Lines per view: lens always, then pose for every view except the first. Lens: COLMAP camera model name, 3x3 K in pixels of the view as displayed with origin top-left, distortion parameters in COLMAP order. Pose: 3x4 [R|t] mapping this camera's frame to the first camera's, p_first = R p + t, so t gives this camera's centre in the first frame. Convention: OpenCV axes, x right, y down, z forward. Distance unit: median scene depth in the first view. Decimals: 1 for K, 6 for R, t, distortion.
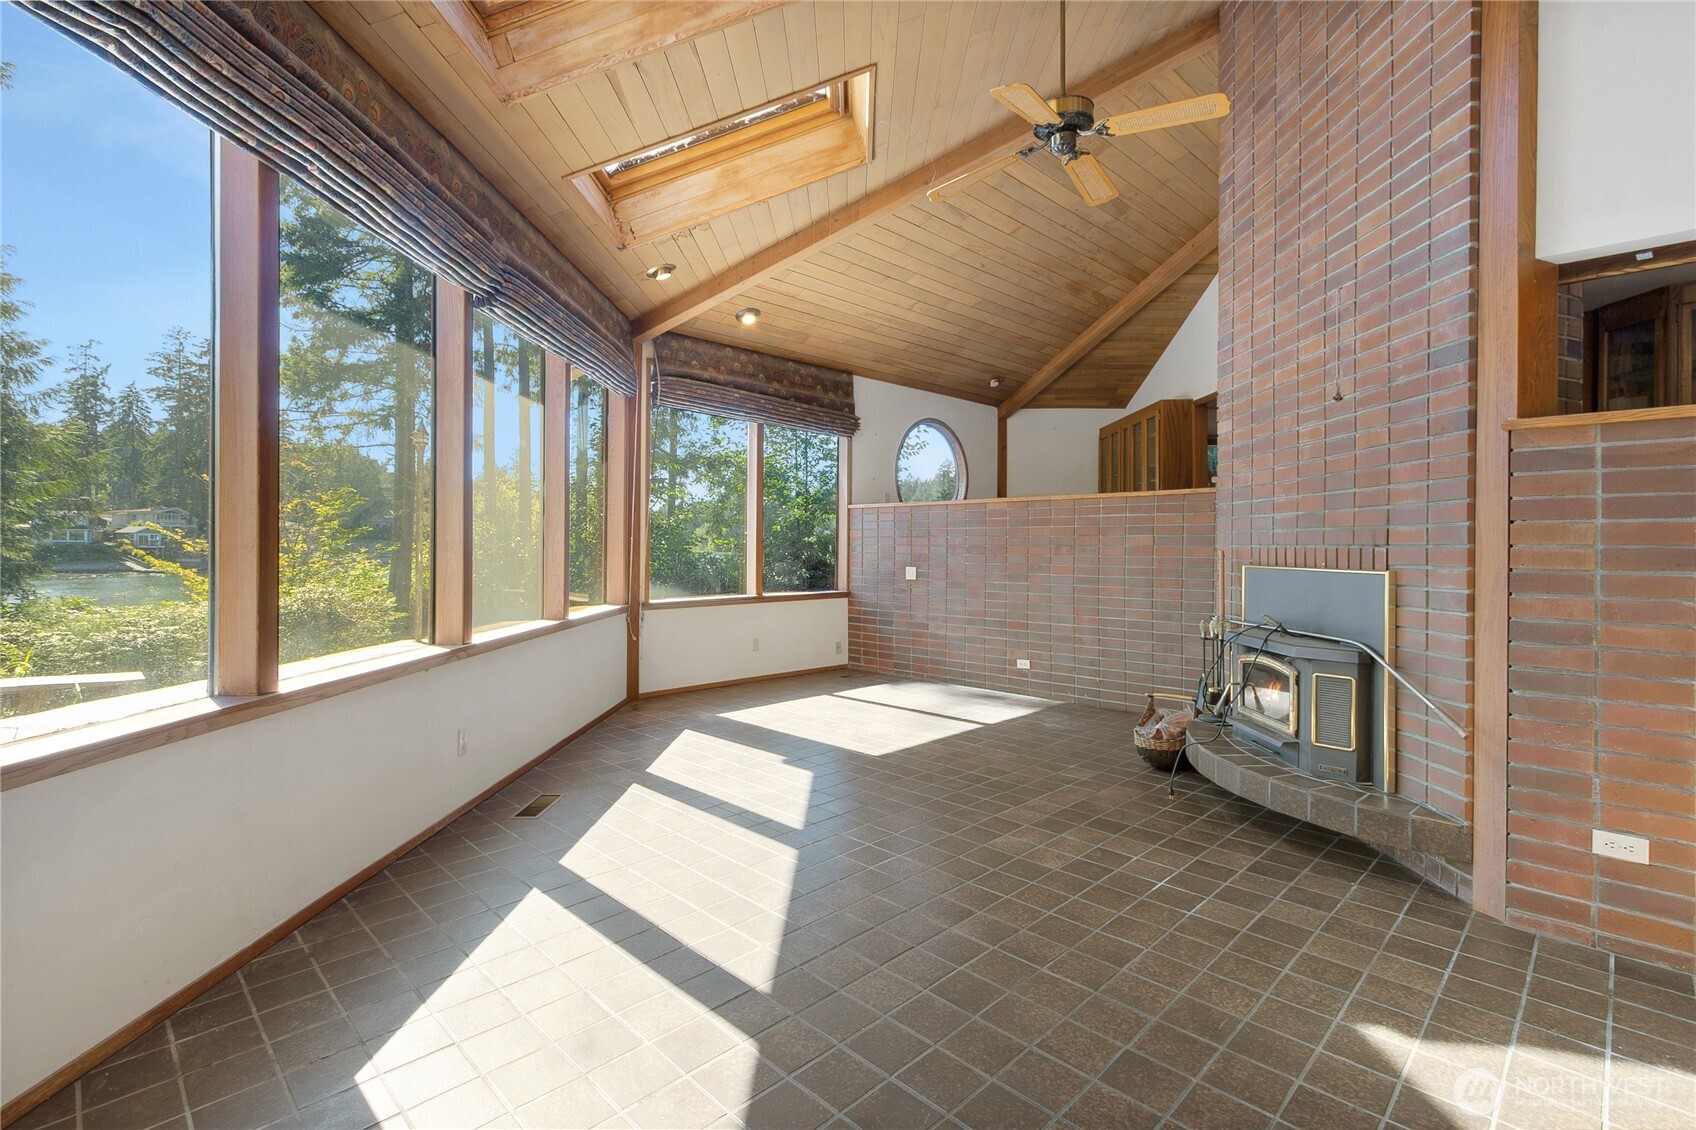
lens RADIAL K [[780.3, 0, 838.0], [0, 780.3, 548.5], [0, 0, 1]] dist [-0.001158, 0.000065]
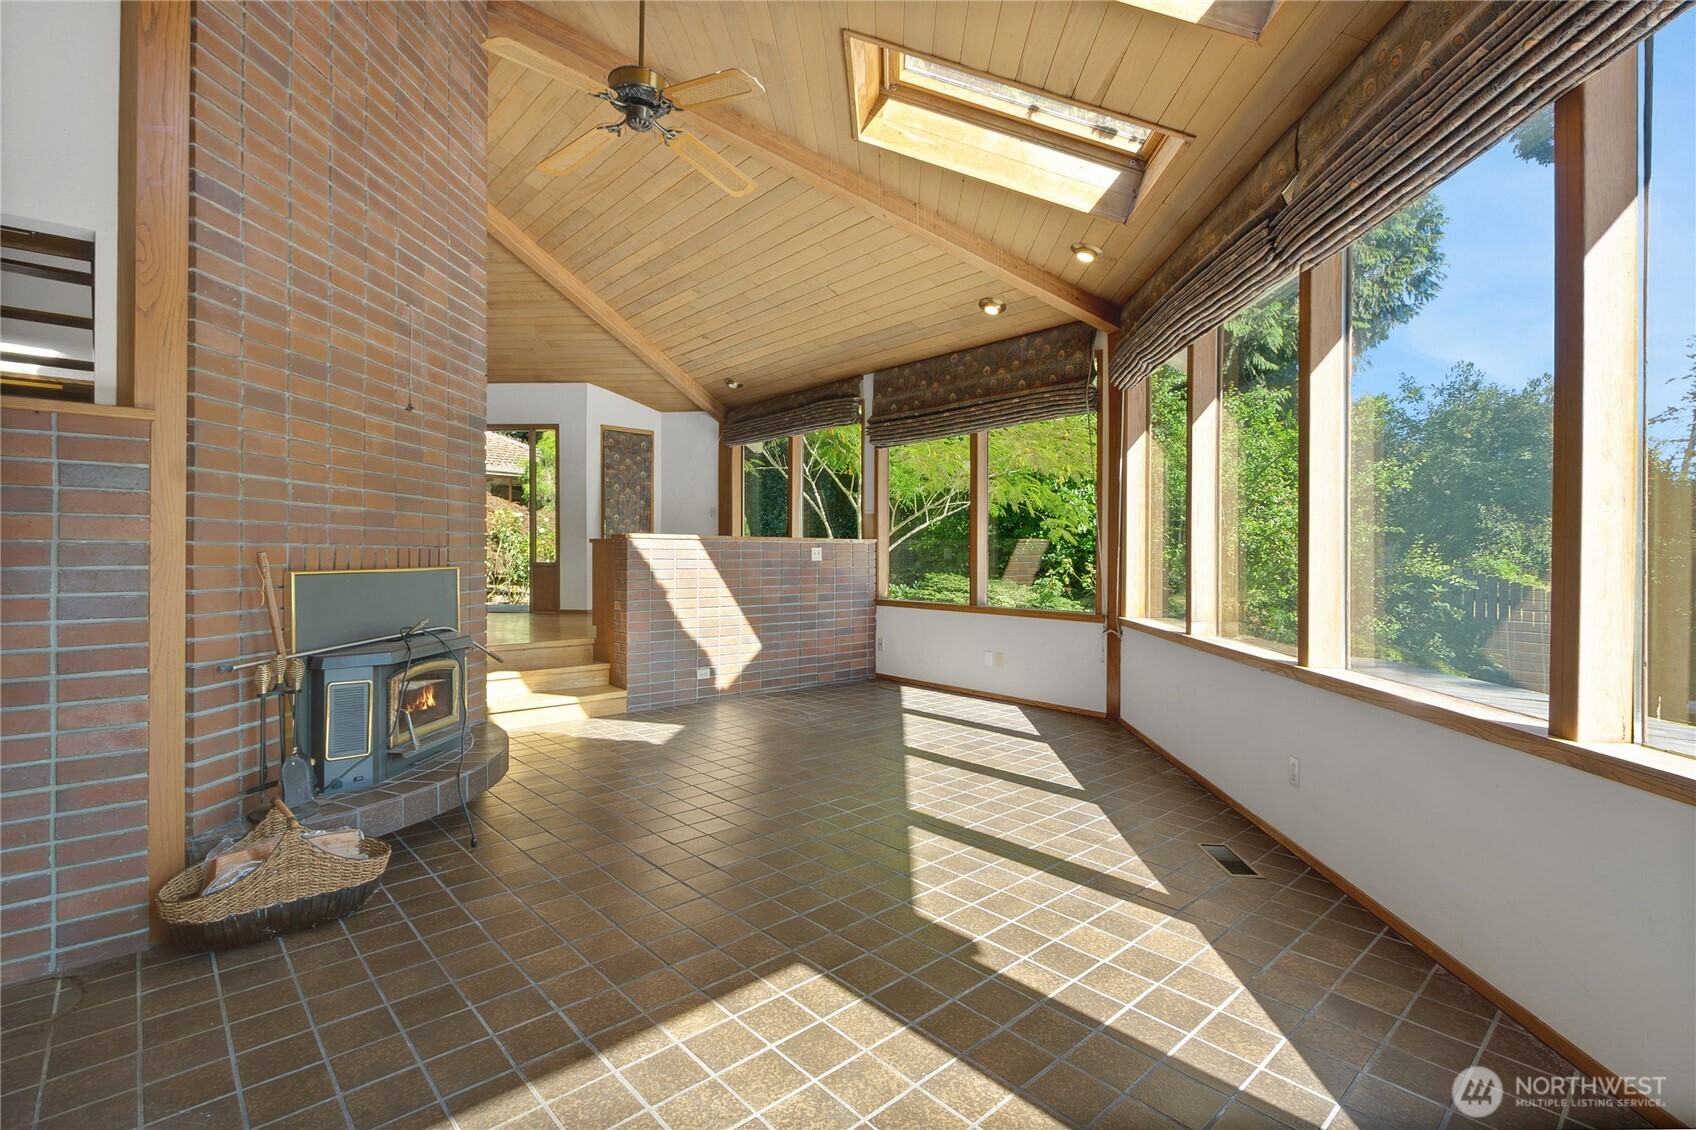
lens RADIAL K [[780.3, 0, 838.0], [0, 780.3, 548.5], [0, 0, 1]] dist [-0.001158, 0.000065]
pose [[-0.998837, -0.008225, 0.047508, 0.001920], [-0.008603, 0.999933, -0.007748, 0.001584], [-0.047441, -0.008148, -0.998841, 1.410597]]
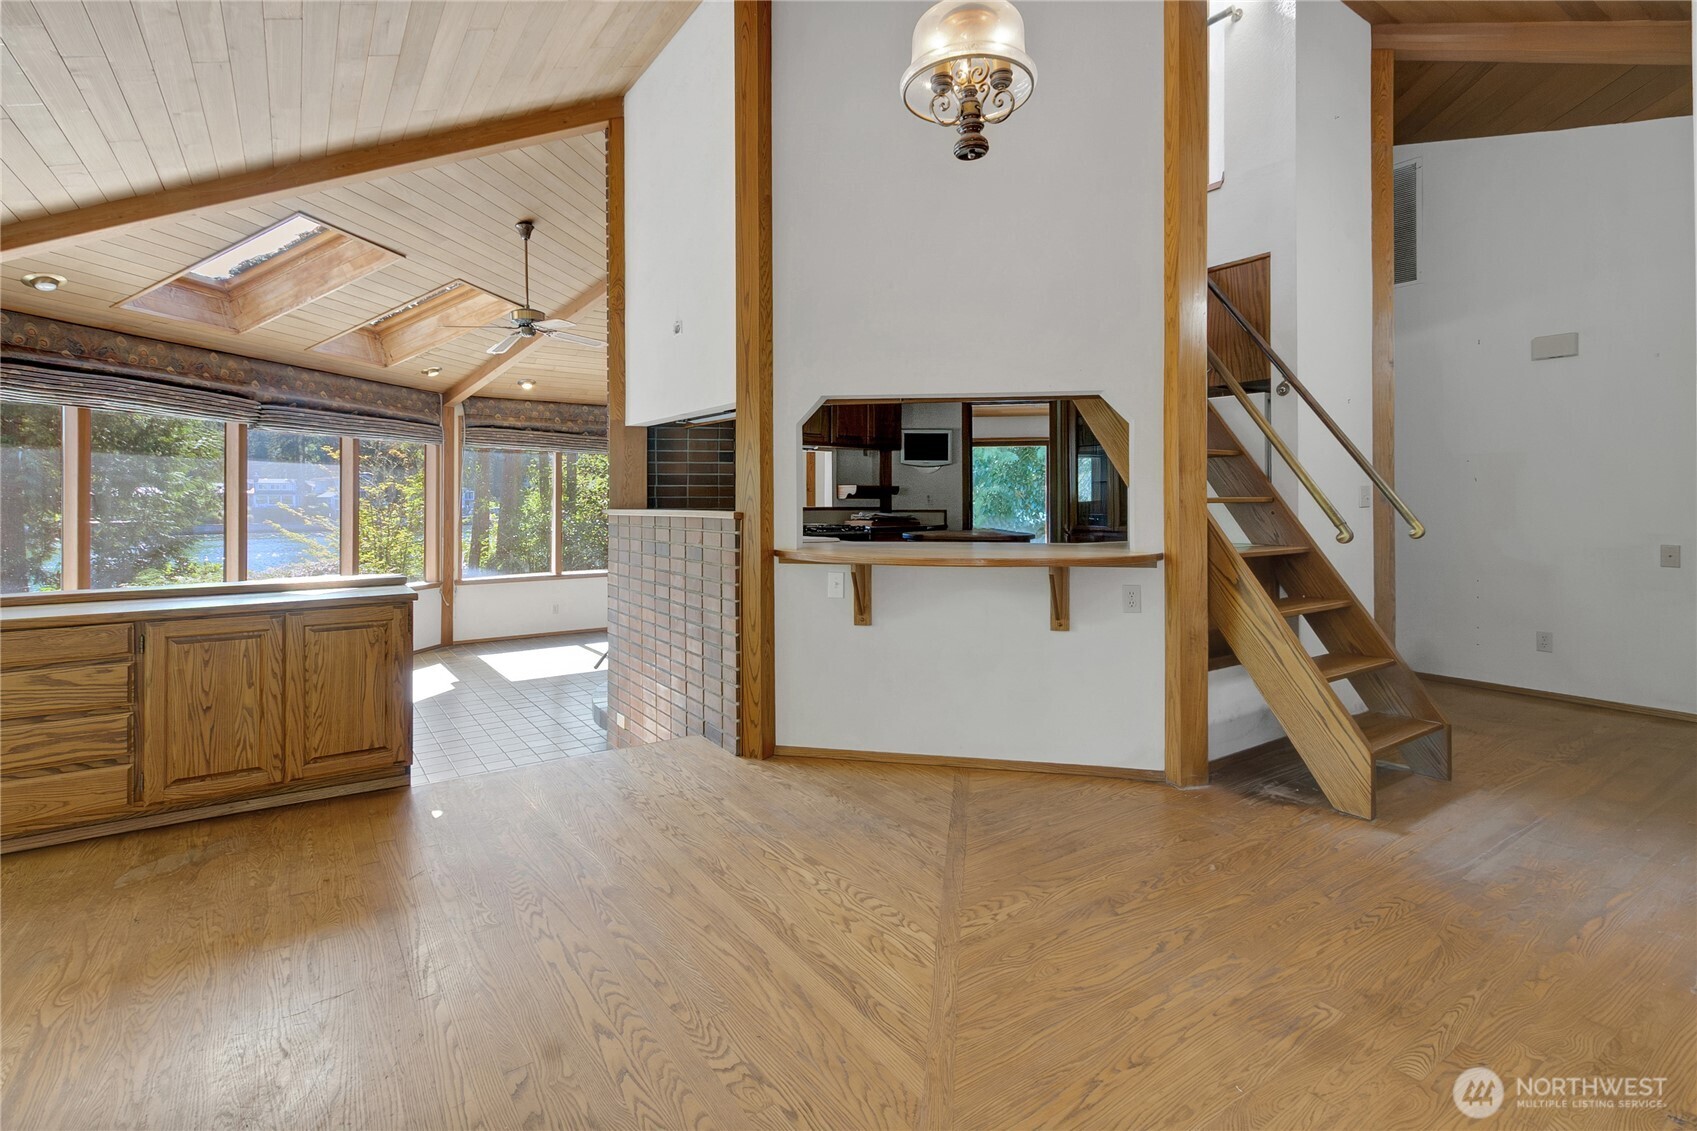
lens RADIAL K [[790.0, 0, 829.8], [0, 790.0, 505.5], [0, 0, 1]] dist [0.004164, 0.000681]
pose [[0.983841, -0.006529, -0.178925, 0.930052], [0.006545, 0.999978, -0.000502, -0.087335], [0.178924, -0.000677, 0.983863, -0.464256]]
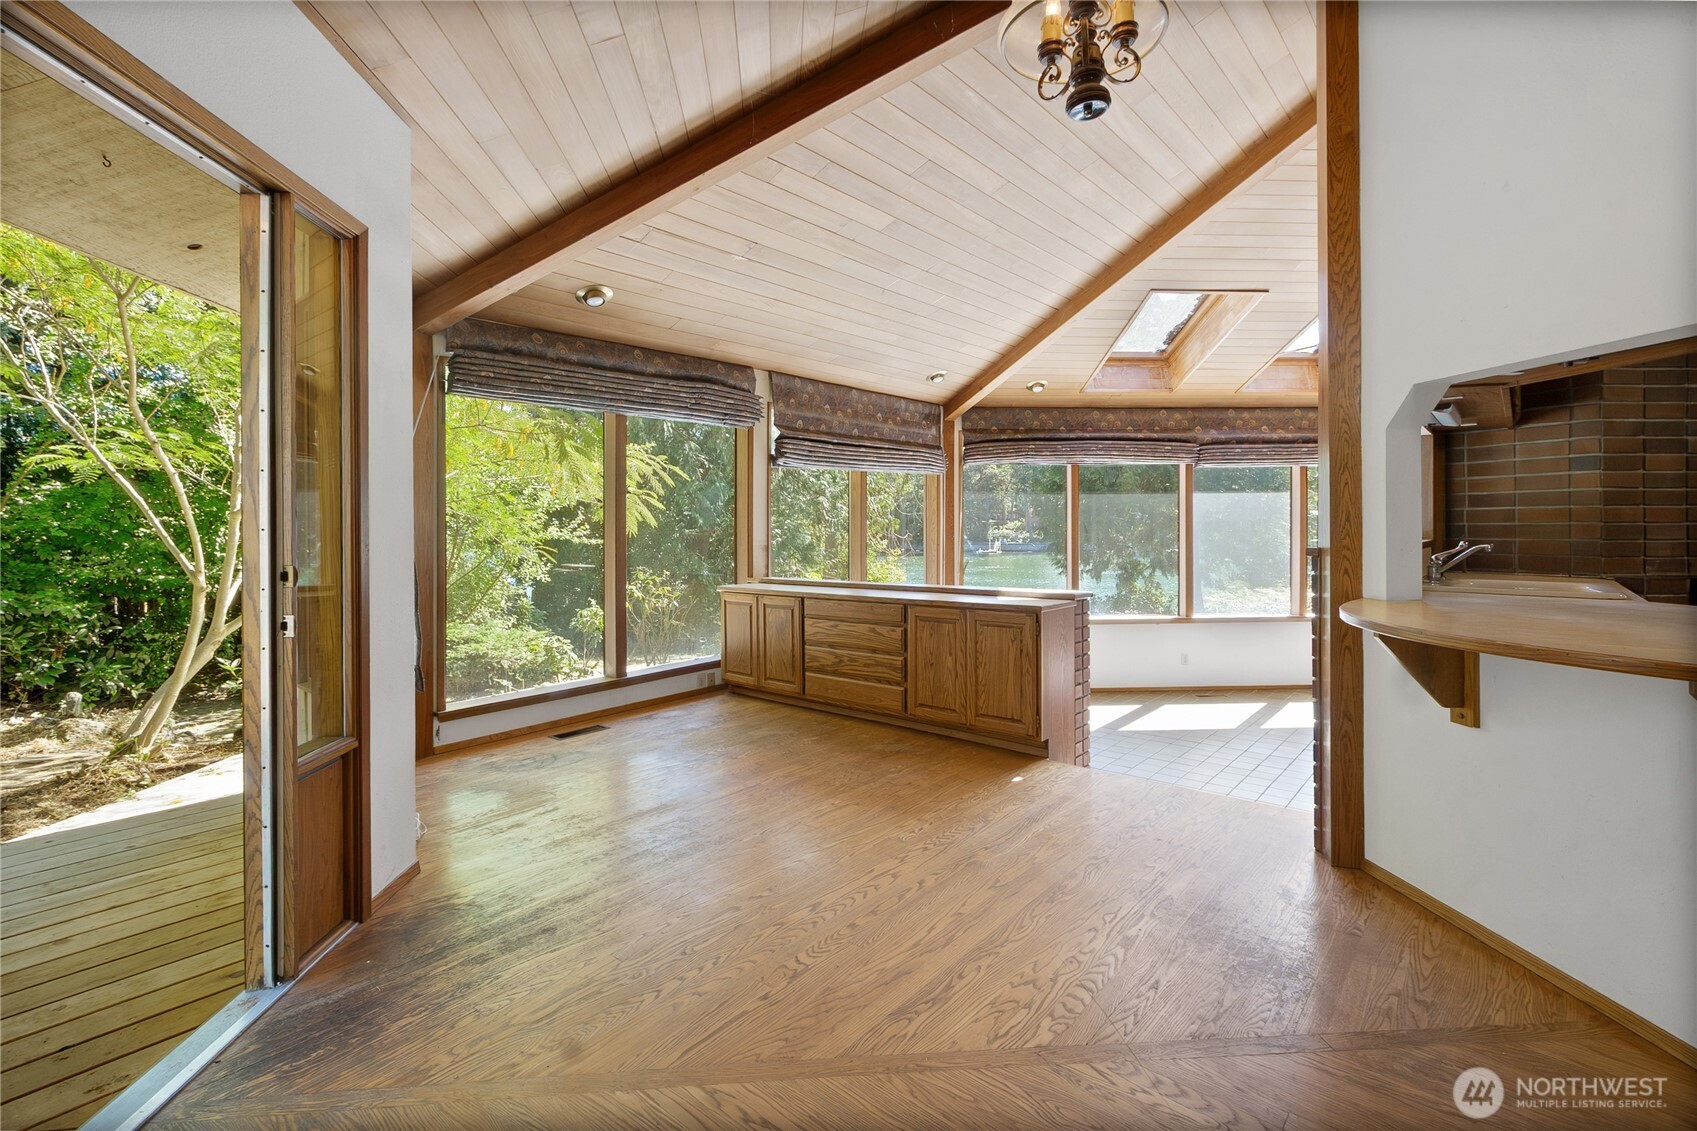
lens RADIAL K [[782.9, 0, 832.3], [0, 782.9, 531.6], [0, 0, 1]] dist [-0.000040, 0.000037]
pose [[0.070738, -0.001465, -0.997494, 1.280070], [0.003914, 0.999992, -0.001191, -0.094786], [0.997487, -0.003820, 0.070743, -0.149453]]
